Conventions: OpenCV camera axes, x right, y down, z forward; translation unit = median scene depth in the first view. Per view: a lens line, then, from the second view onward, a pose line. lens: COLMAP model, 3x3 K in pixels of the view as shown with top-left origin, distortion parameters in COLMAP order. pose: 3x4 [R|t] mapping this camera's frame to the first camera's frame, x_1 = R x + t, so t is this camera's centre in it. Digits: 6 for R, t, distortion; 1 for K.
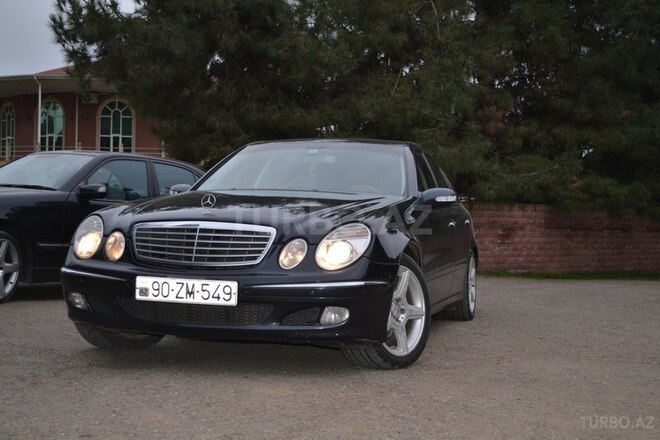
lens RADIAL K [[863.9, 0, 329.2], [0, 863.9, 220.8], [0, 0, 1]] dist [-0.025679, 0.000000]
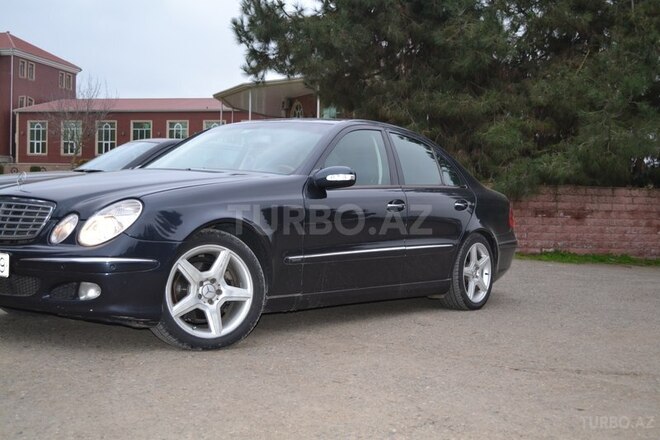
lens RADIAL K [[818.1, 0, 331.8], [0, 818.1, 219.8], [0, 0, 1]] dist [-0.049659, 0.000000]
pose [[0.932976, 0.014964, -0.359628, 0.452163], [-0.010508, 0.999842, 0.014342, 0.007844], [0.359786, -0.009602, 0.932985, 0.164298]]
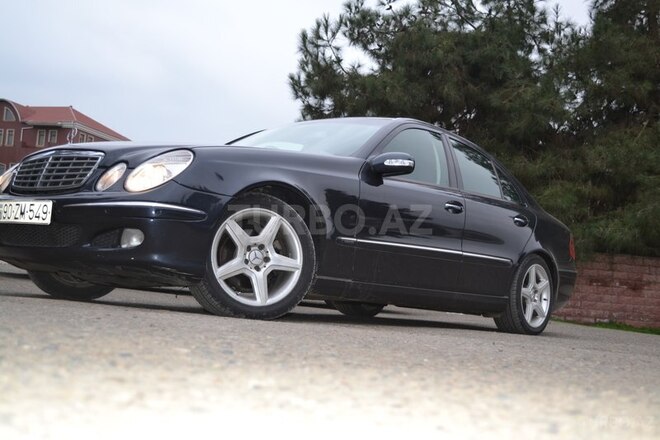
lens RADIAL K [[818.1, 0, 329.5], [0, 818.1, 221.6], [0, 0, 1]] dist [-0.049659, 0.000000]
pose [[0.909598, 0.017390, -0.415126, 0.429391], [-0.061265, 0.993816, -0.092608, 0.119939], [0.410948, 0.109668, 0.905038, 0.204442]]
